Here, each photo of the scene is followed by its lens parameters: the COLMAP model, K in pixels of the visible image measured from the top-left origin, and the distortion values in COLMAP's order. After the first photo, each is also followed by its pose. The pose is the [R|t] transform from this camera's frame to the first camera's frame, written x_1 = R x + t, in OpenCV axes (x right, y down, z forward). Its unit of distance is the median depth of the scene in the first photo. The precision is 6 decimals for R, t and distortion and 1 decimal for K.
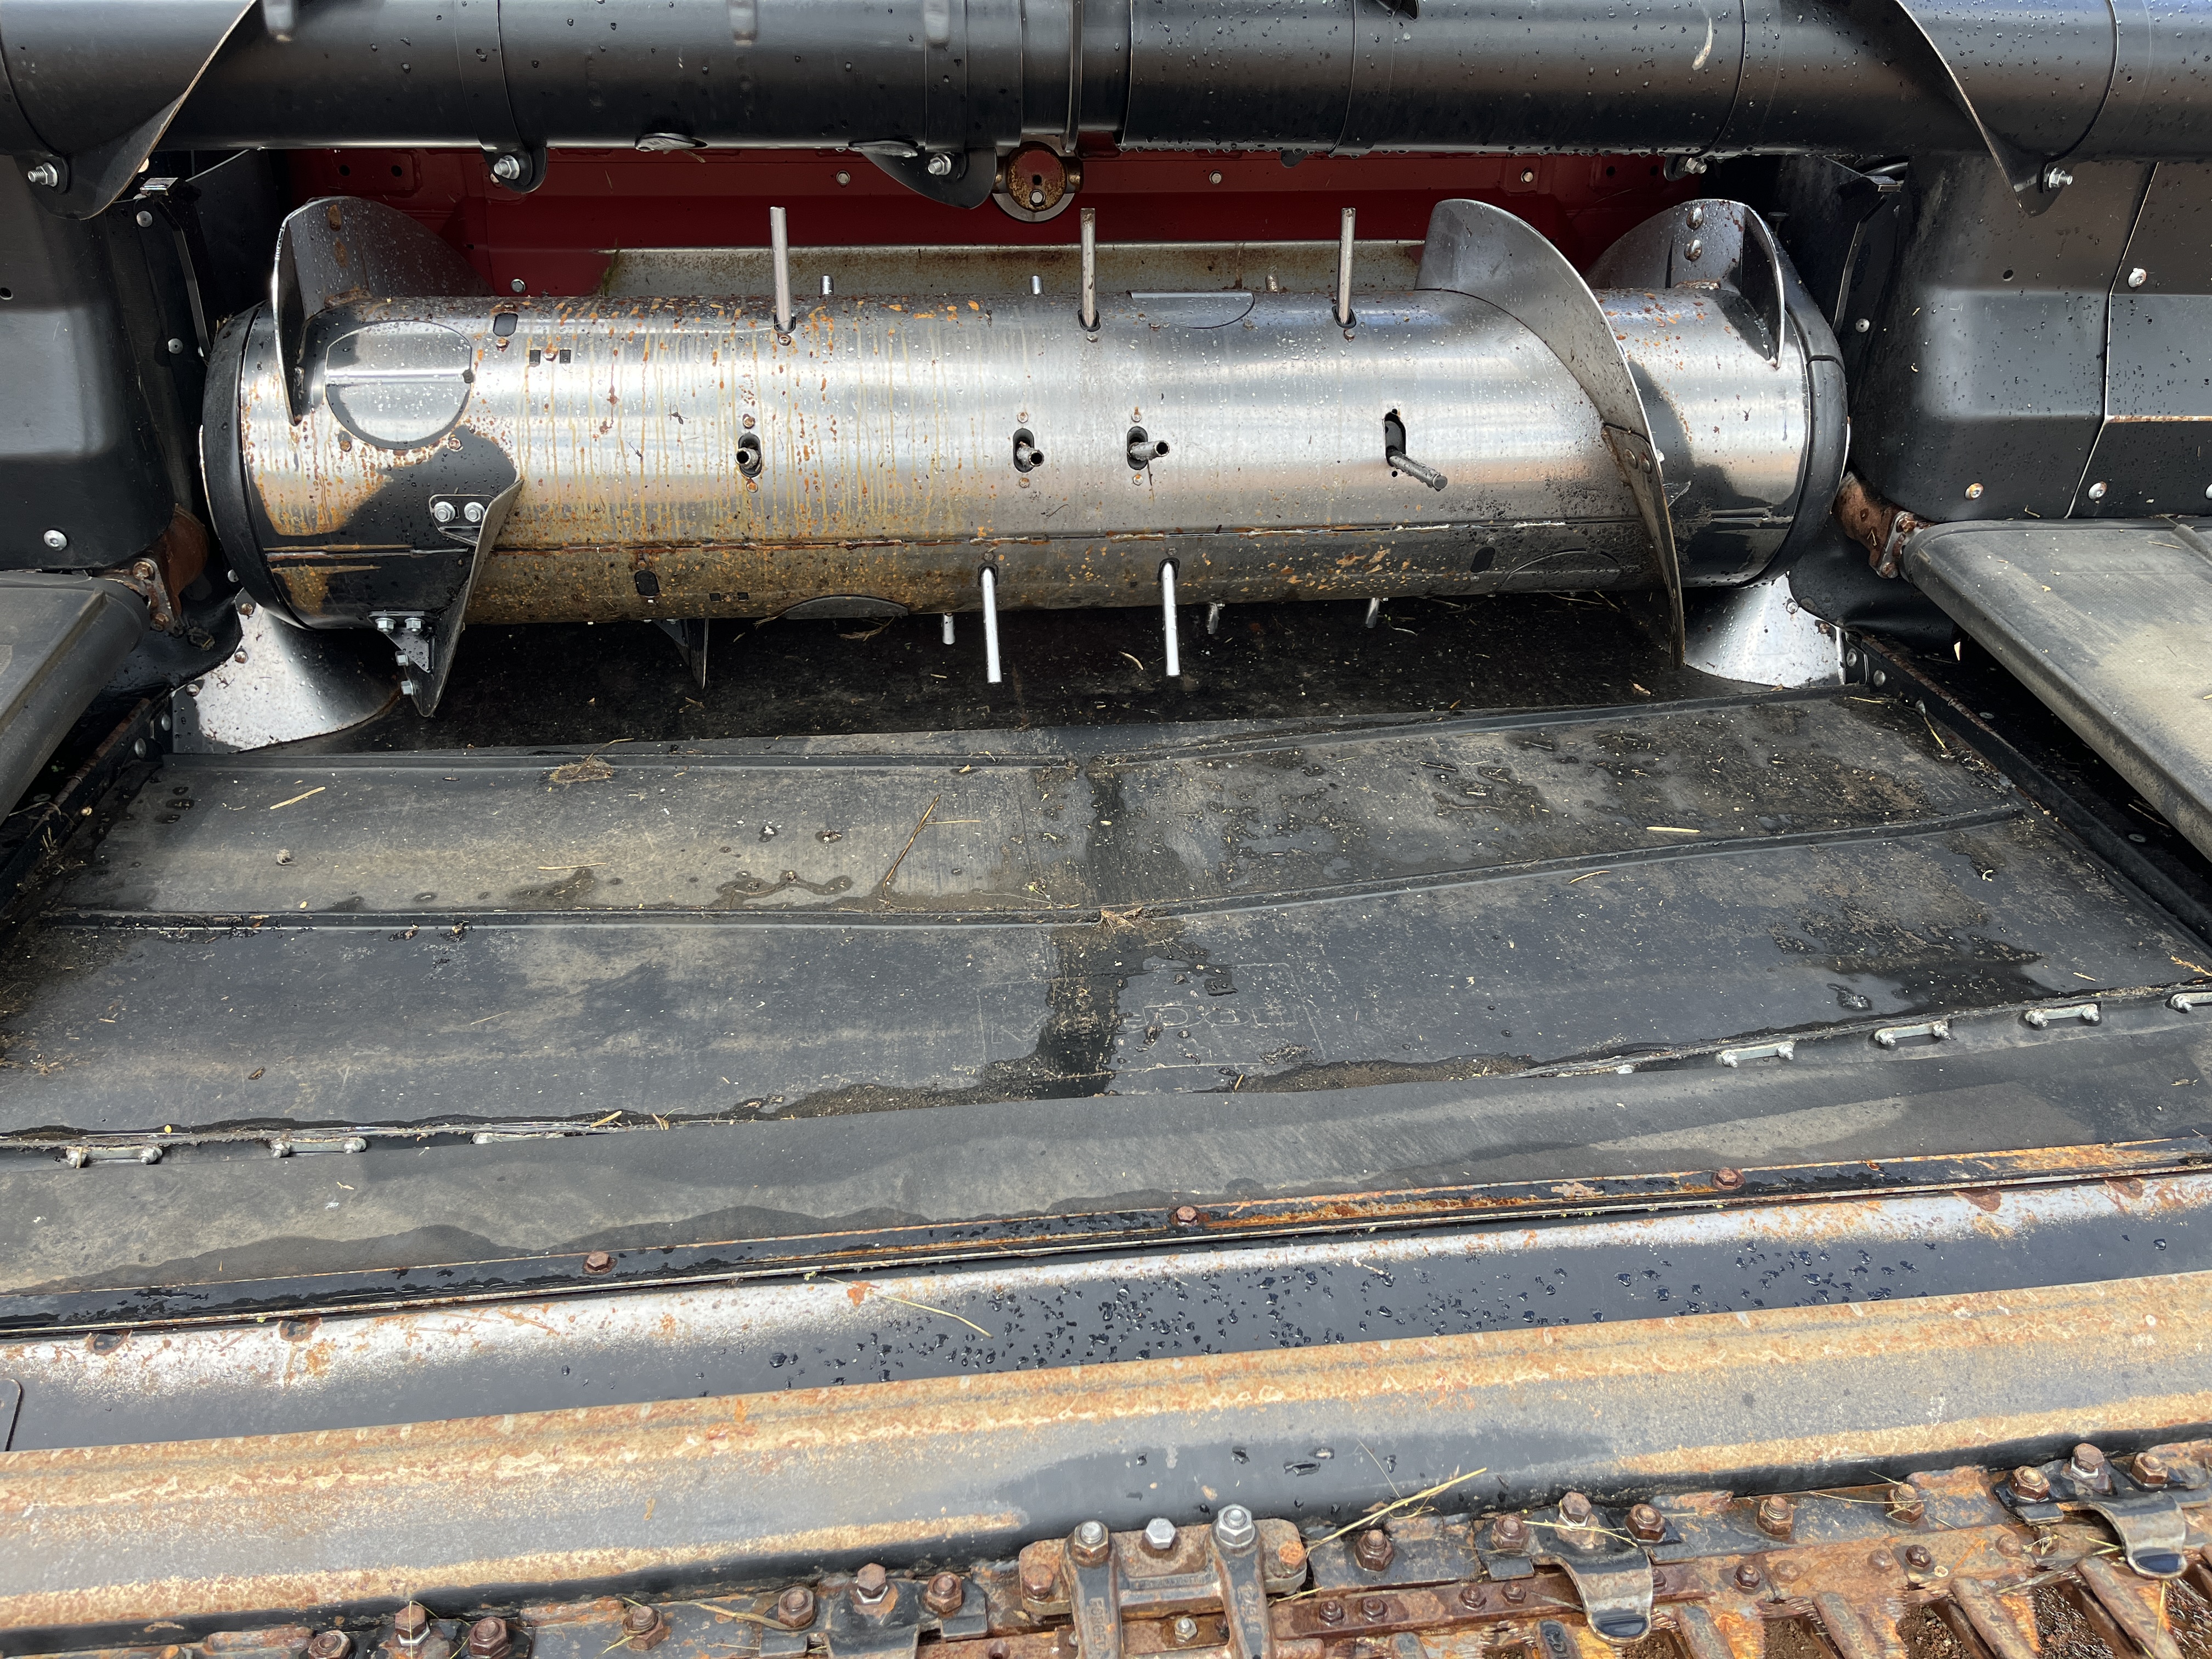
lens RADIAL K [[1675.5, 0, 1106.0], [0, 1675.5, 829.5], [0, 0, 1]] dist [0.075616, -0.107952]
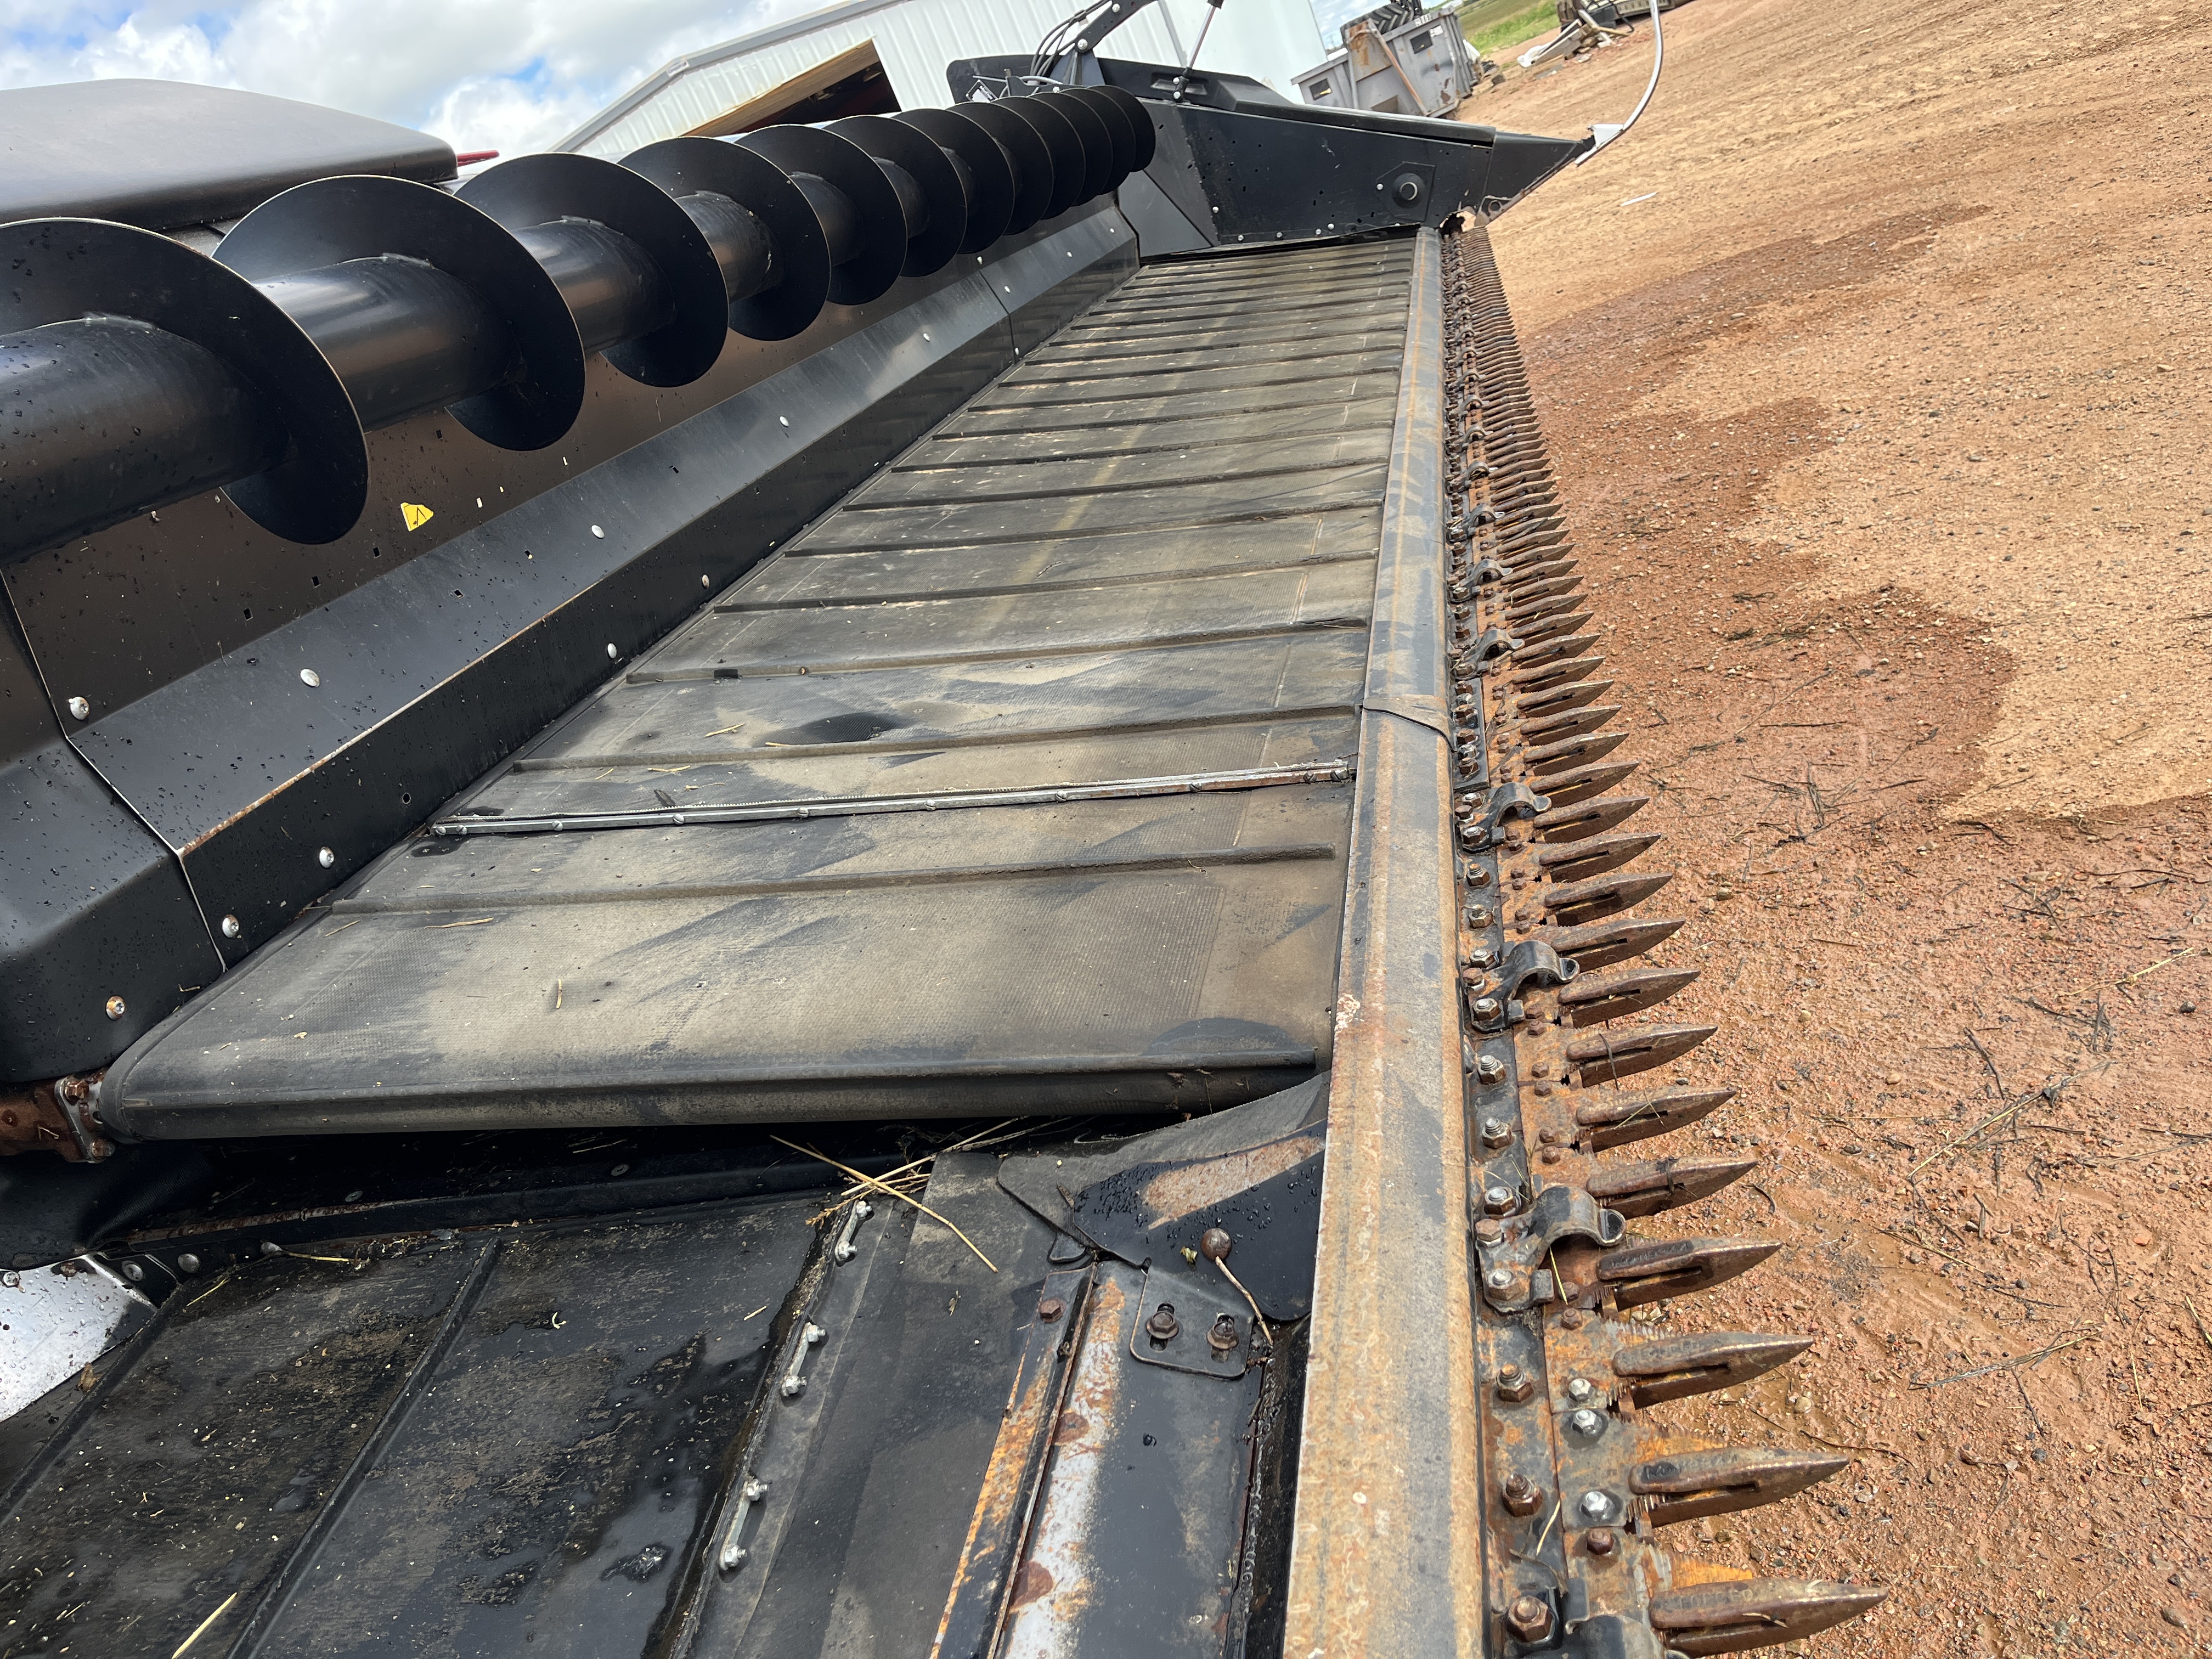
lens RADIAL K [[1675.5, 0, 1106.0], [0, 1675.5, 829.5], [0, 0, 1]] dist [0.075616, -0.107952]
pose [[0.276598, -0.453186, 0.847417, 0.029165], [0.679883, 0.715492, 0.160720, -0.079841], [-0.679156, 0.531689, 0.506017, 0.283986]]
